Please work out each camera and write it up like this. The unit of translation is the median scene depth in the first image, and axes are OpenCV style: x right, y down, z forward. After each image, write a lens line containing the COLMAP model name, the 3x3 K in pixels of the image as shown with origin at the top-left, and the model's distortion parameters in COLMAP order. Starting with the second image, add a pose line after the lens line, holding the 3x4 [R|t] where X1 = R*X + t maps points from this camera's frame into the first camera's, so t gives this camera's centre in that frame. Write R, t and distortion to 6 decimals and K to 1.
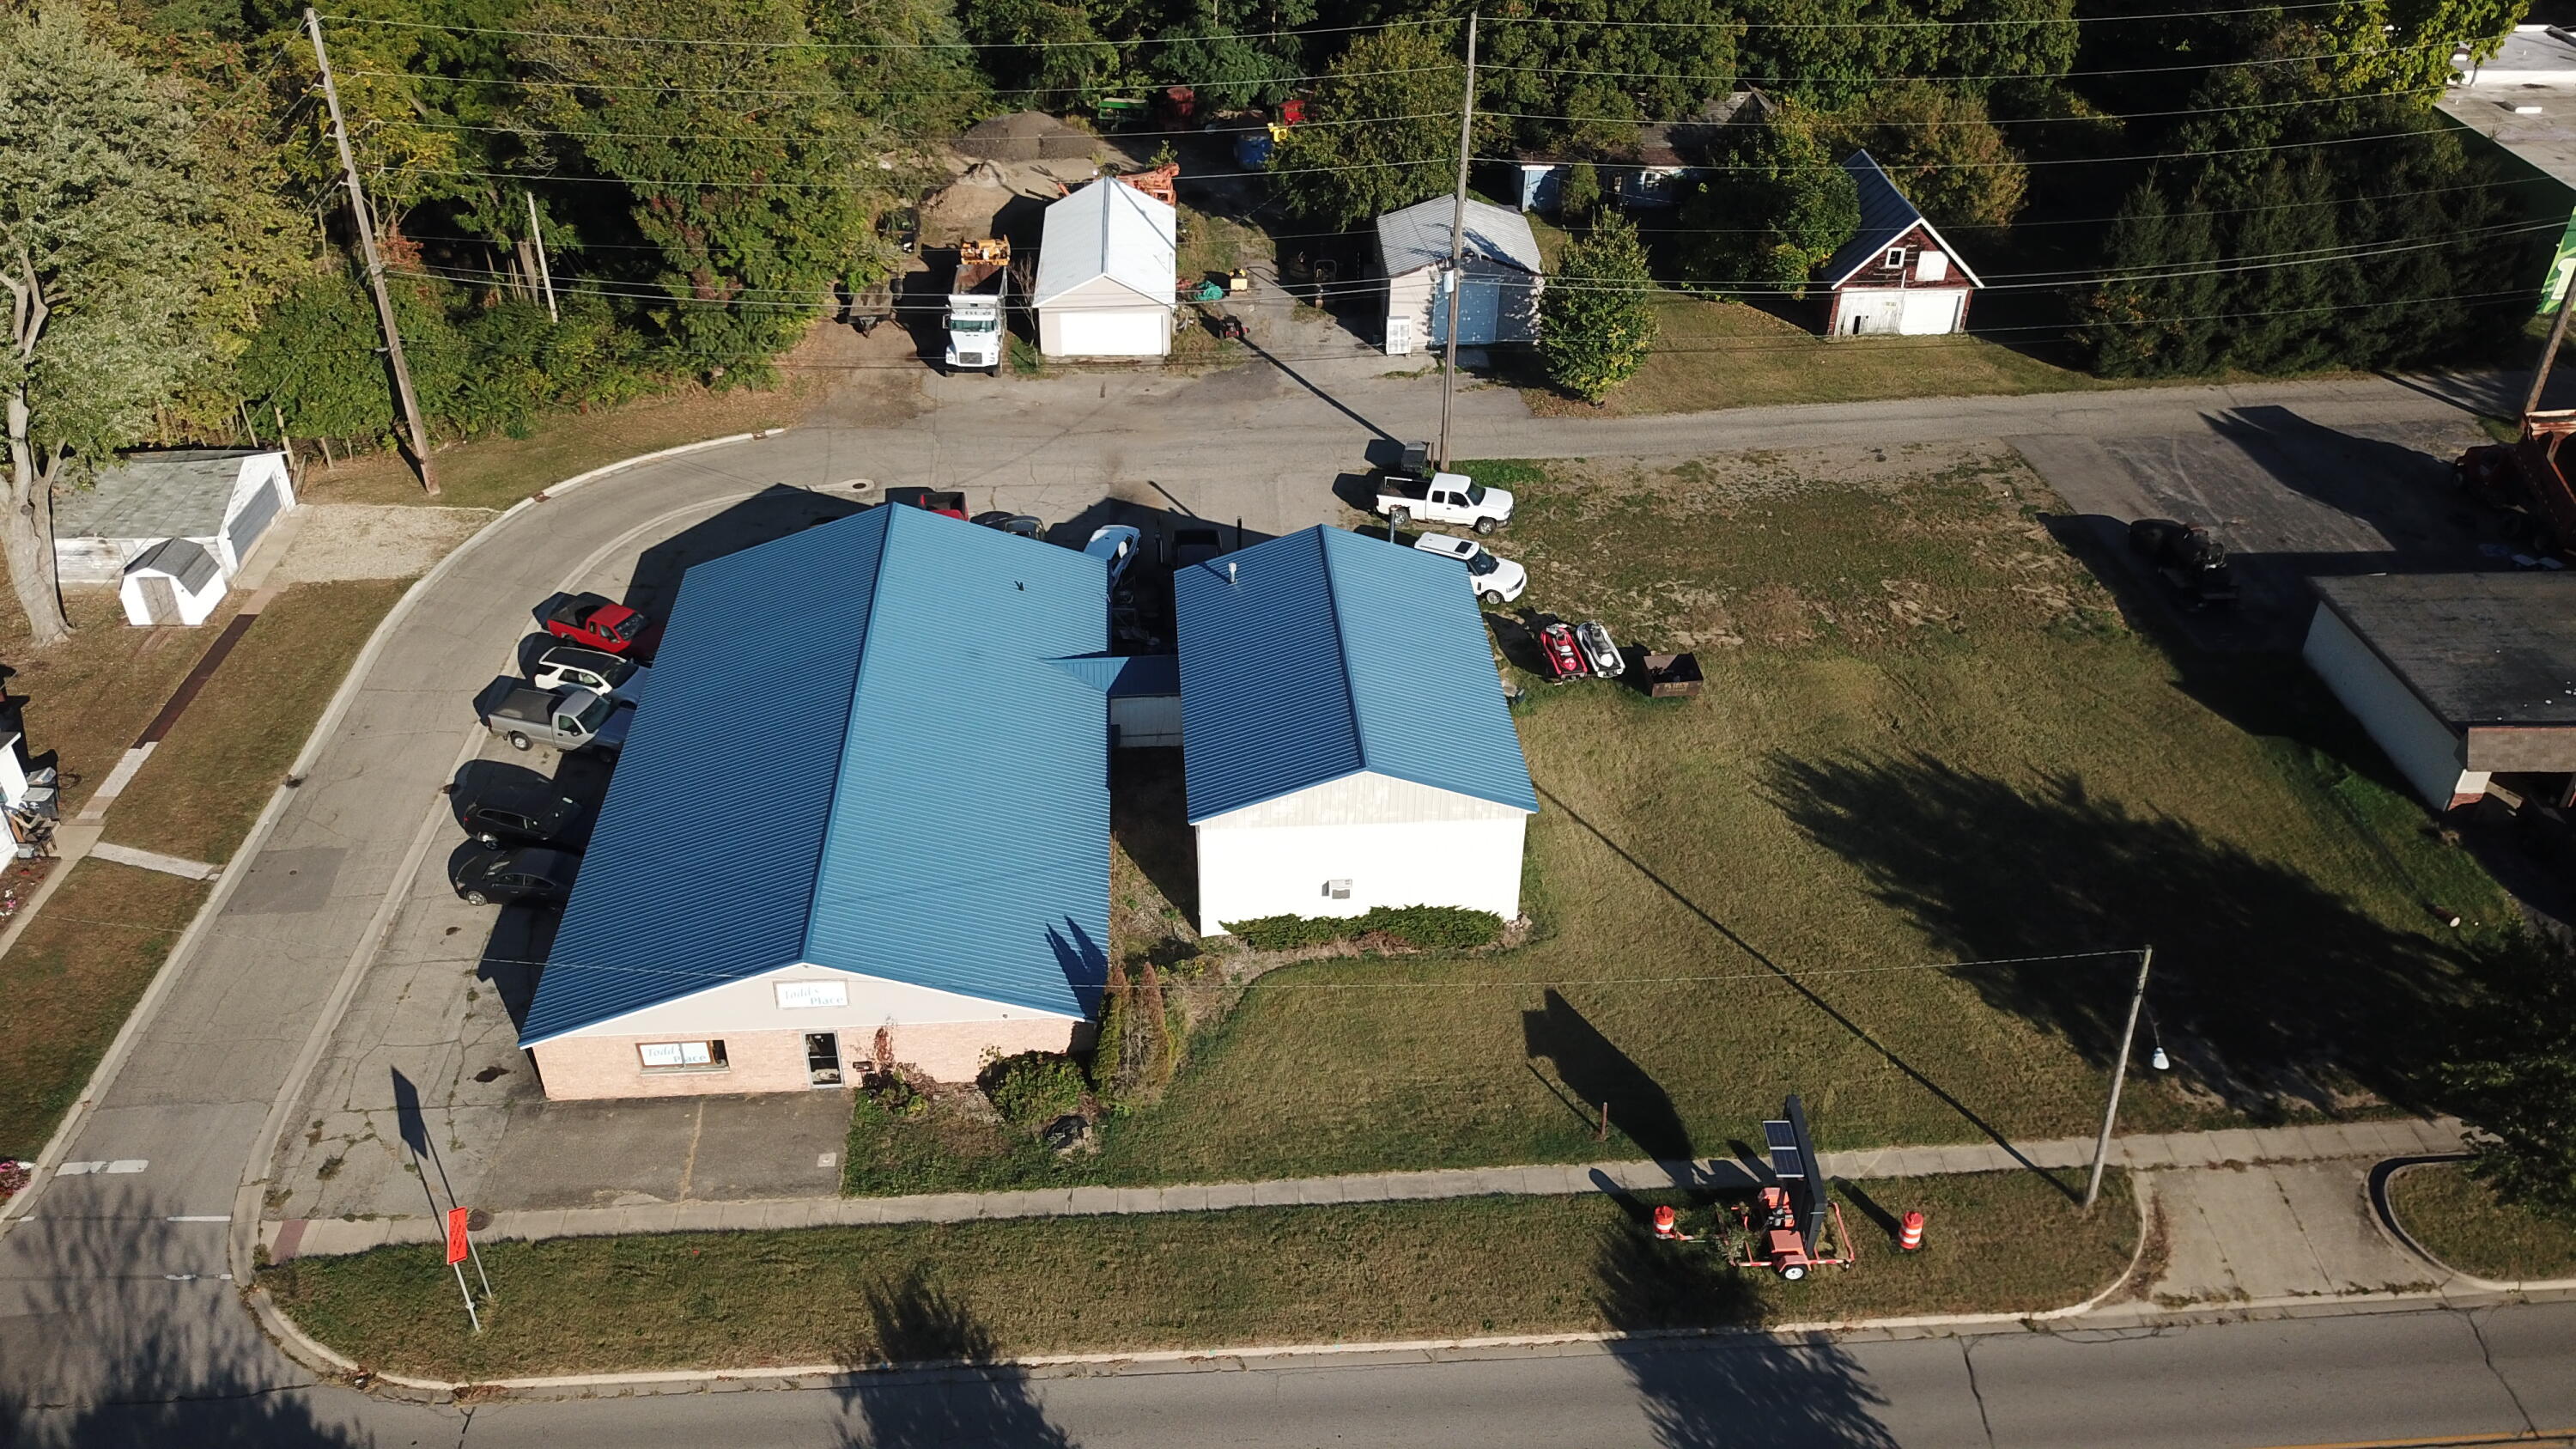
lens RADIAL K [[1972.5, 0, 1290.1], [0, 1972.5, 760.4], [0, 0, 1]] dist [0.011372, -0.022445]
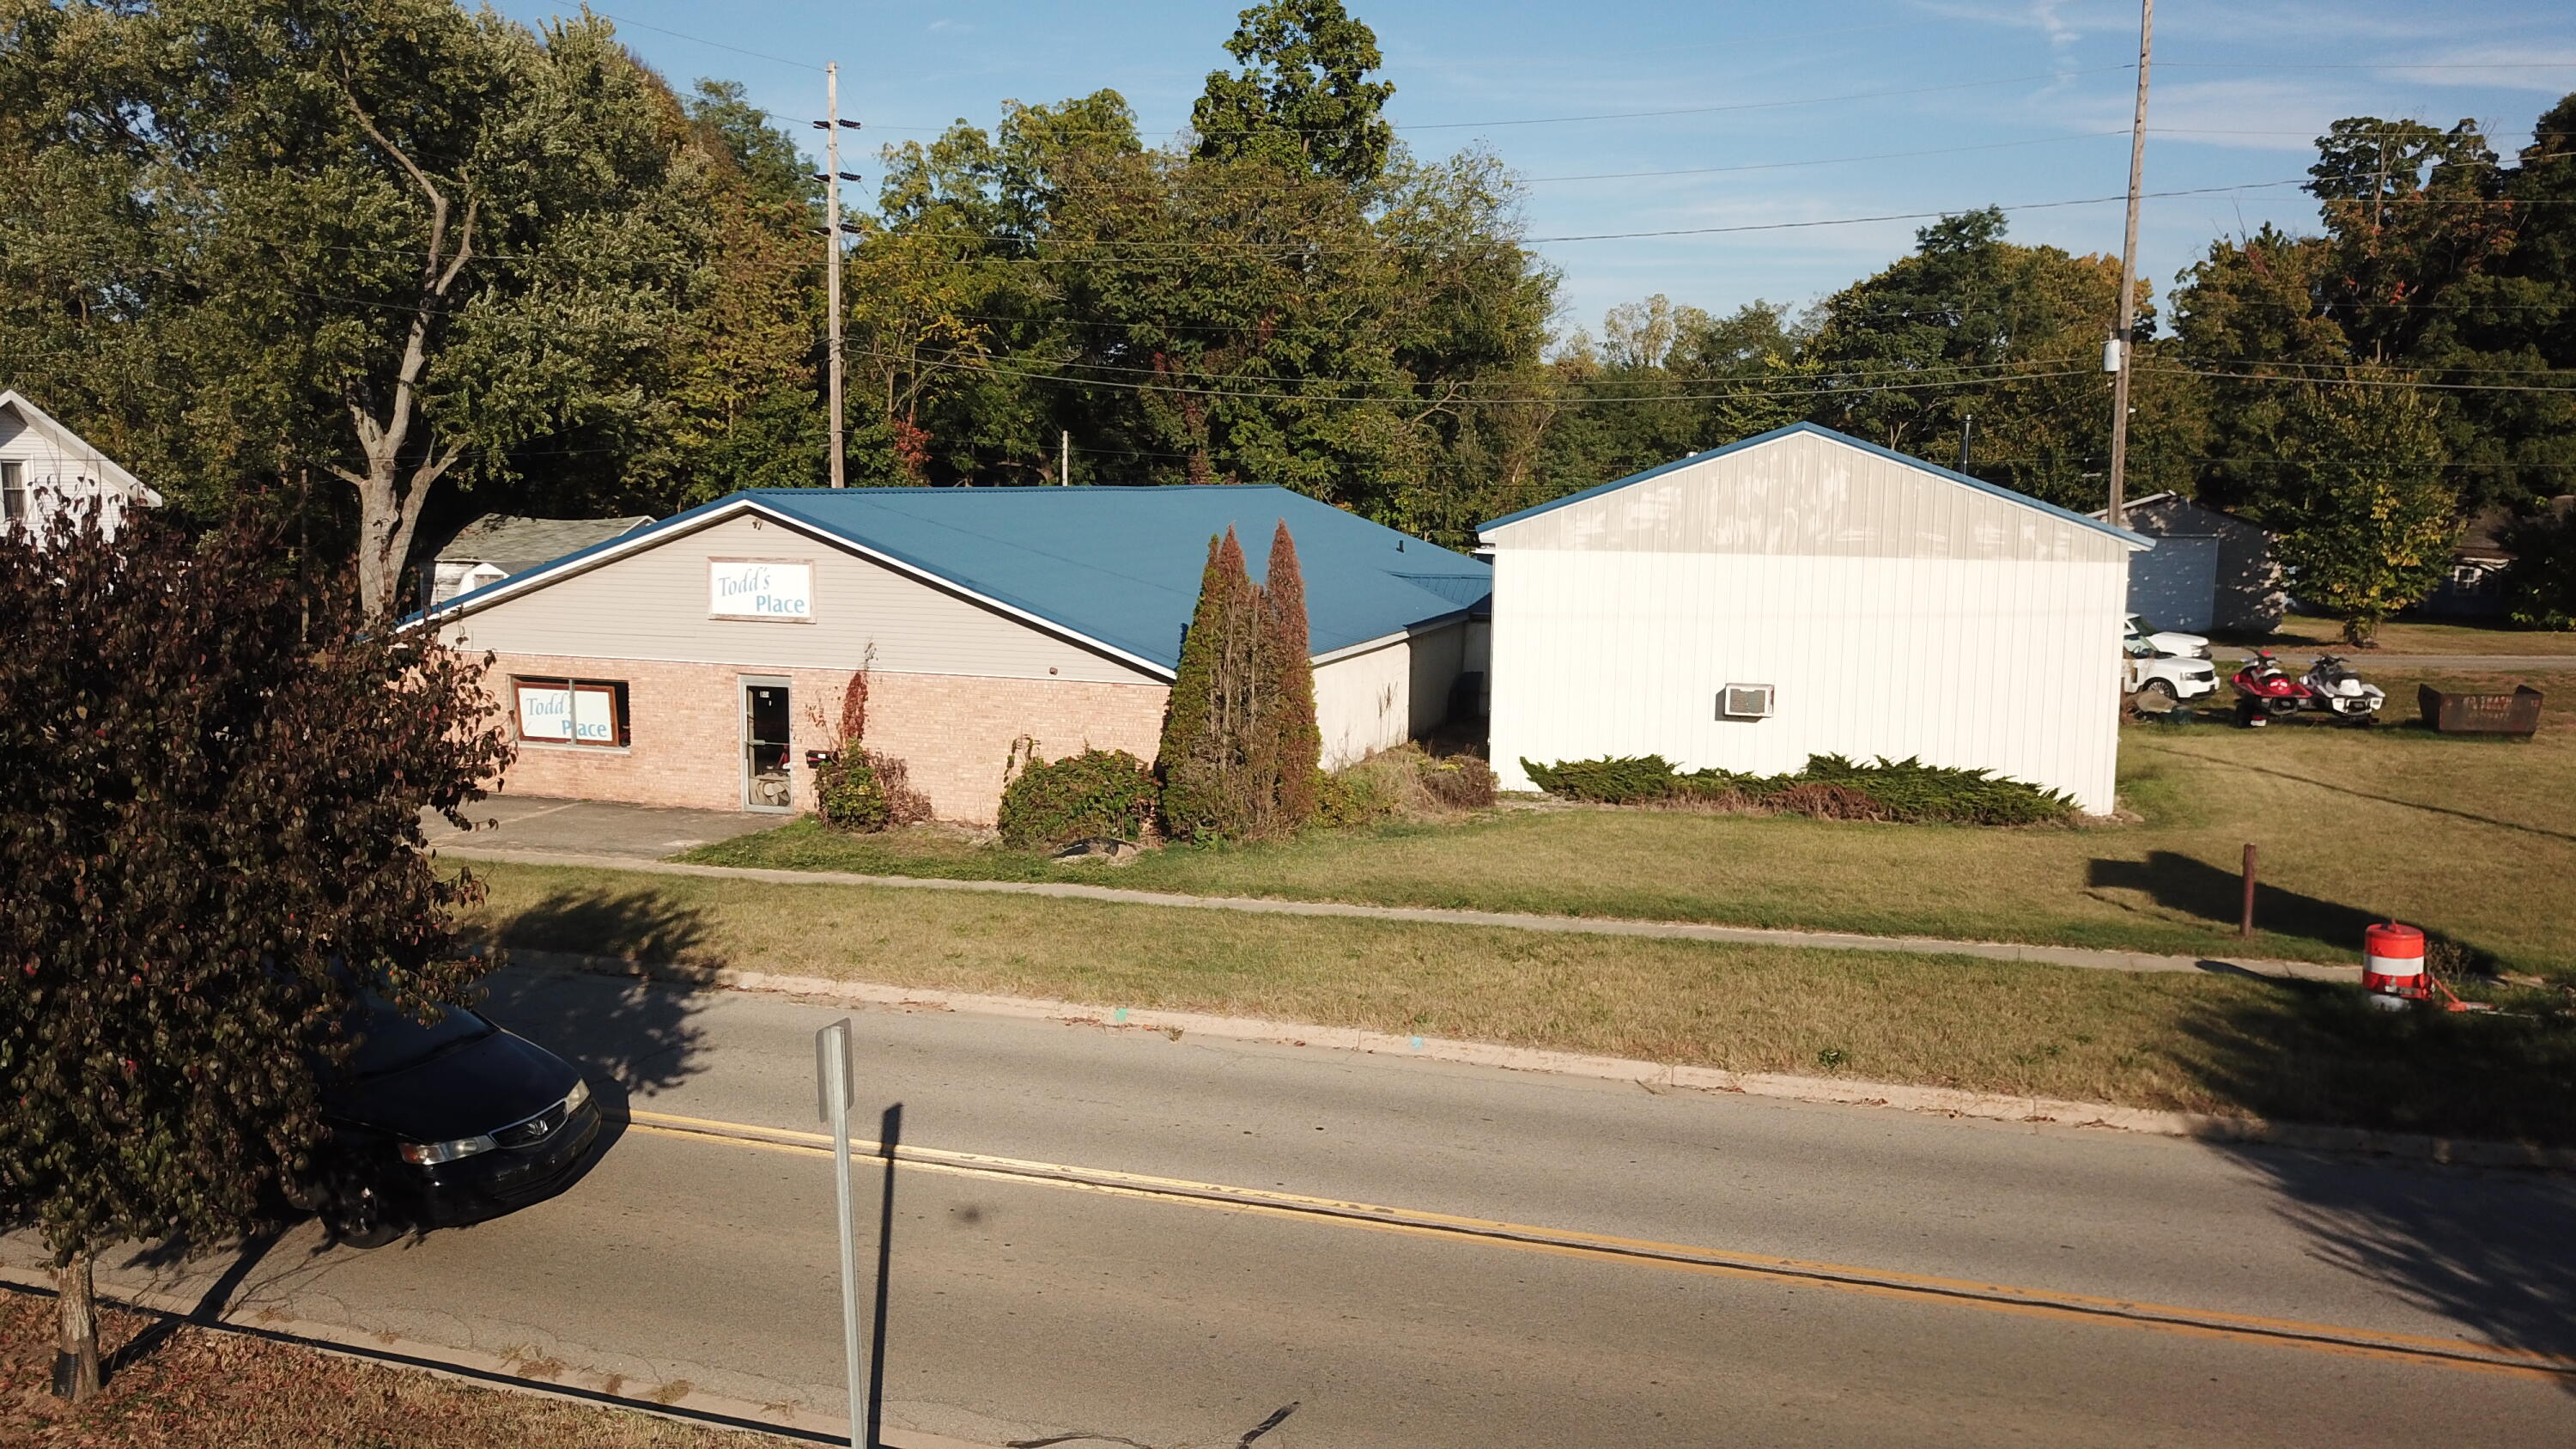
lens RADIAL K [[2020.1, 0, 1227.9], [0, 2020.1, 724.0], [0, 0, 1]] dist [-0.041353, -0.006068]
pose [[0.913332, 0.050629, -0.404056, 0.115883], [-0.237331, 0.872480, -0.427144, 0.334360], [0.330905, 0.486019, 0.808880, 0.510100]]
